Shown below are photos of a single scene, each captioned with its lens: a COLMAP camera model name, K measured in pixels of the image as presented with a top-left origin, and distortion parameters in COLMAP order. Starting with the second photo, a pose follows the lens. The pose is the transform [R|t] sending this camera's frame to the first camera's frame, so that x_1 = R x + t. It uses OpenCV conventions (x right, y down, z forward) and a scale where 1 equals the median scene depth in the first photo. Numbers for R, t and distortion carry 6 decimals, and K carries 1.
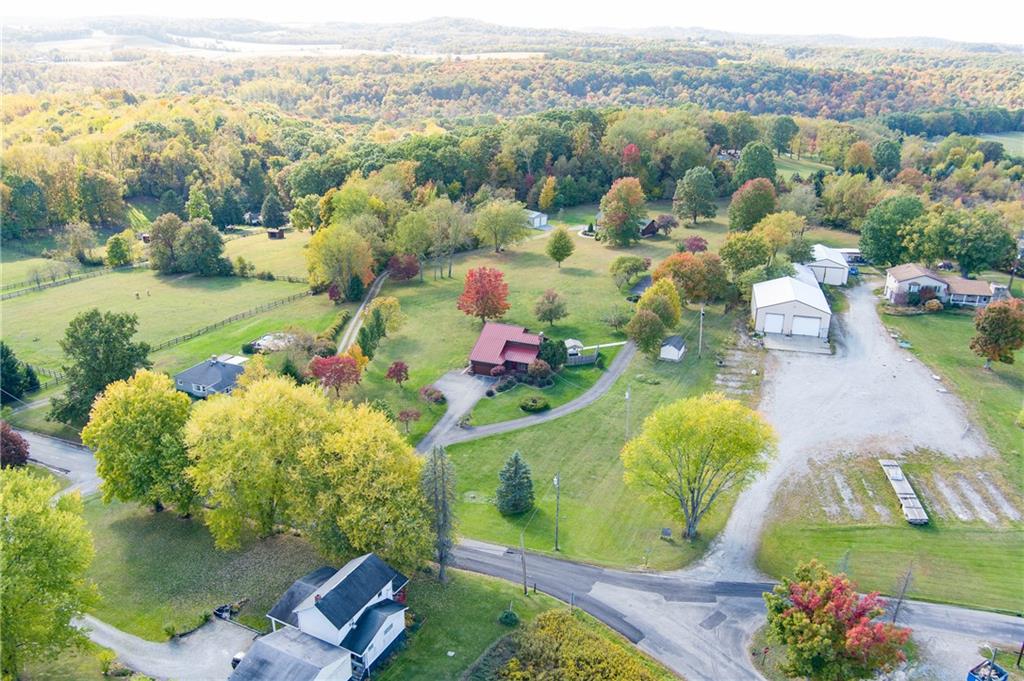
lens RADIAL K [[822.0, 0, 511.3], [0, 822.0, 342.3], [0, 0, 1]] dist [-0.048962, -0.000553]
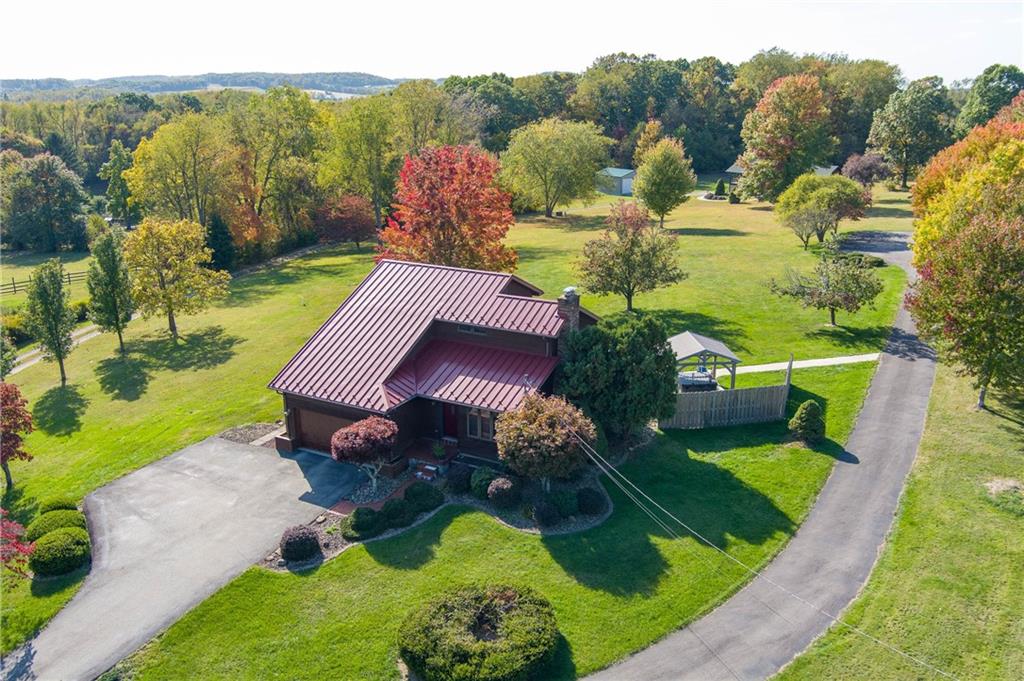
lens RADIAL K [[822.0, 0, 513.4], [0, 822.0, 340.9], [0, 0, 1]] dist [-0.048962, -0.000553]
pose [[0.991547, 0.024884, -0.127339, 0.051247], [-0.034289, 0.996800, -0.072205, 0.021402], [0.125135, 0.075961, 0.989228, 0.754816]]
